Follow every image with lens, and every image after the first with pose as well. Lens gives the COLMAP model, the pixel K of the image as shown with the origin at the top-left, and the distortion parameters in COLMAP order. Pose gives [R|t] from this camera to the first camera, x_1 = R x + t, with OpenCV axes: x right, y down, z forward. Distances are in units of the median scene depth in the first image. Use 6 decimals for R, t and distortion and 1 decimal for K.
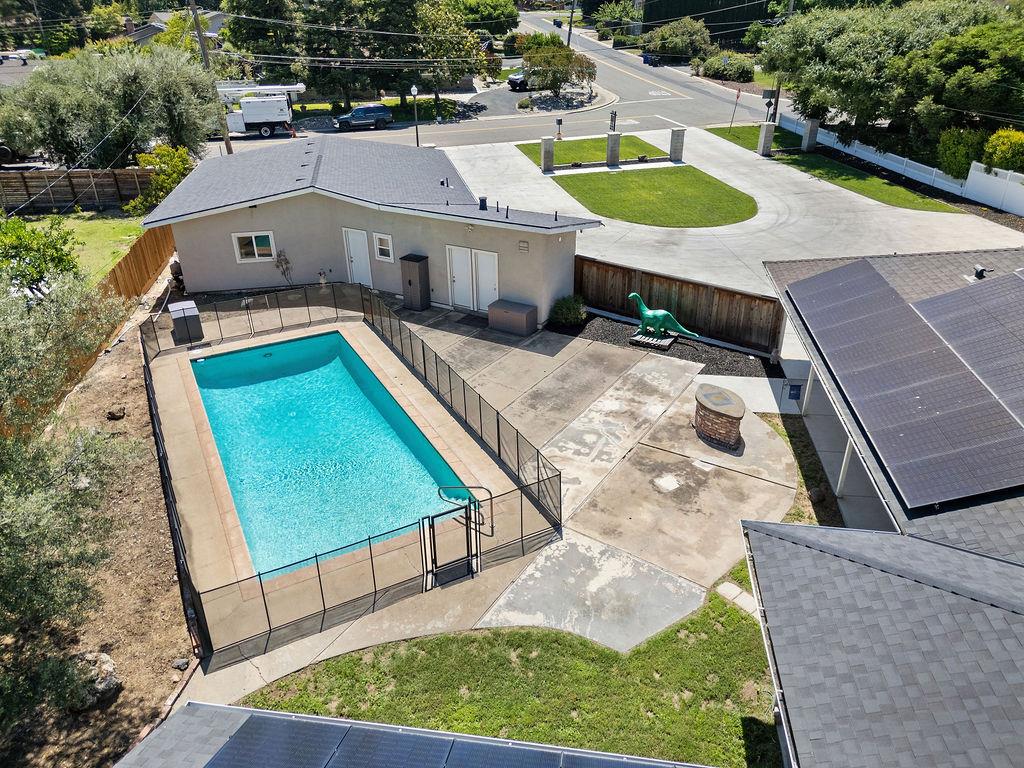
lens RADIAL K [[705.0, 0, 500.7], [0, 705.0, 382.2], [0, 0, 1]] dist [0.026404, -0.000668]
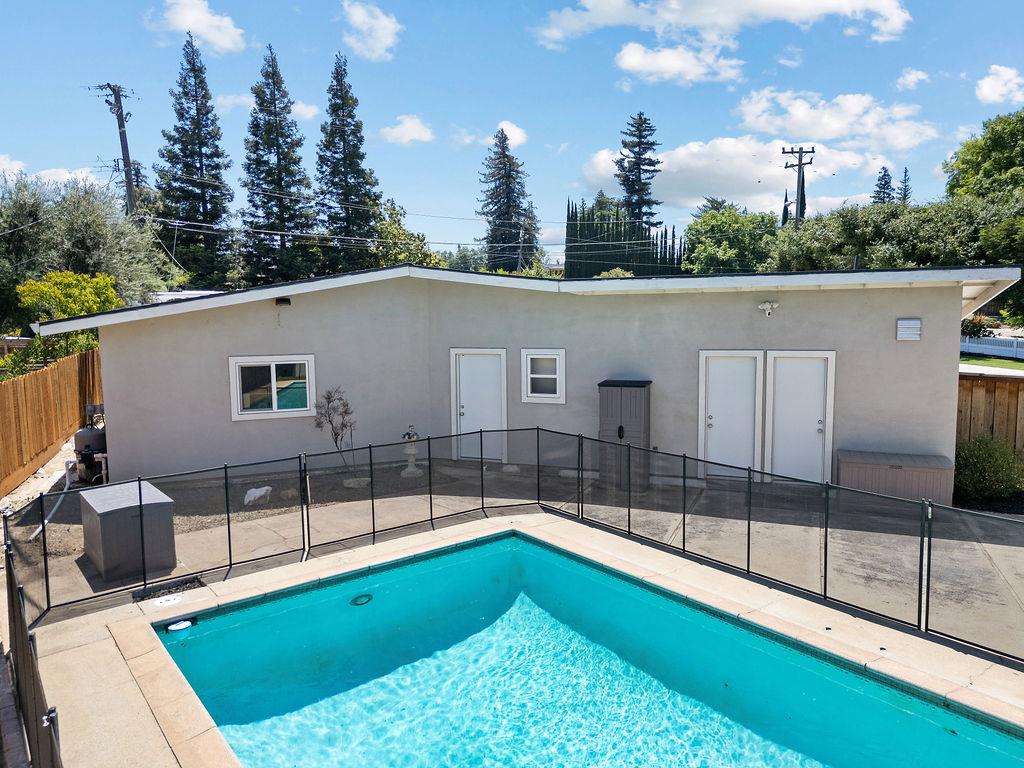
lens RADIAL K [[705.0, 0, 500.7], [0, 705.0, 382.2], [0, 0, 1]] dist [0.026404, -0.000668]
pose [[0.984058, -0.015912, 0.177132, -0.323754], [0.080436, 0.928121, -0.363486, -0.002945], [-0.158616, 0.371939, 0.914605, 0.607649]]
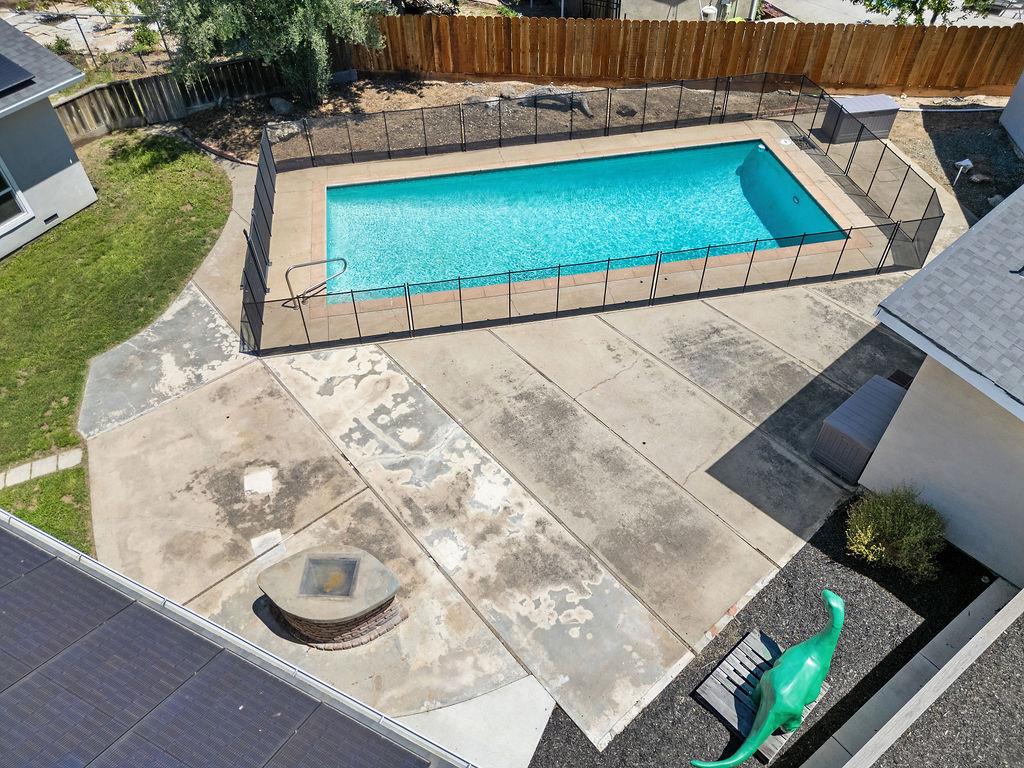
lens RADIAL K [[738.8, 0, 512.0], [0, 738.8, 384.0], [0, 0, 1]] dist [0.009635, 0.000936]
pose [[-0.292185, 0.696039, -0.655864, 0.400560], [-0.425011, 0.519846, 0.741030, -0.386204], [0.856734, 0.495267, 0.143933, 0.735557]]
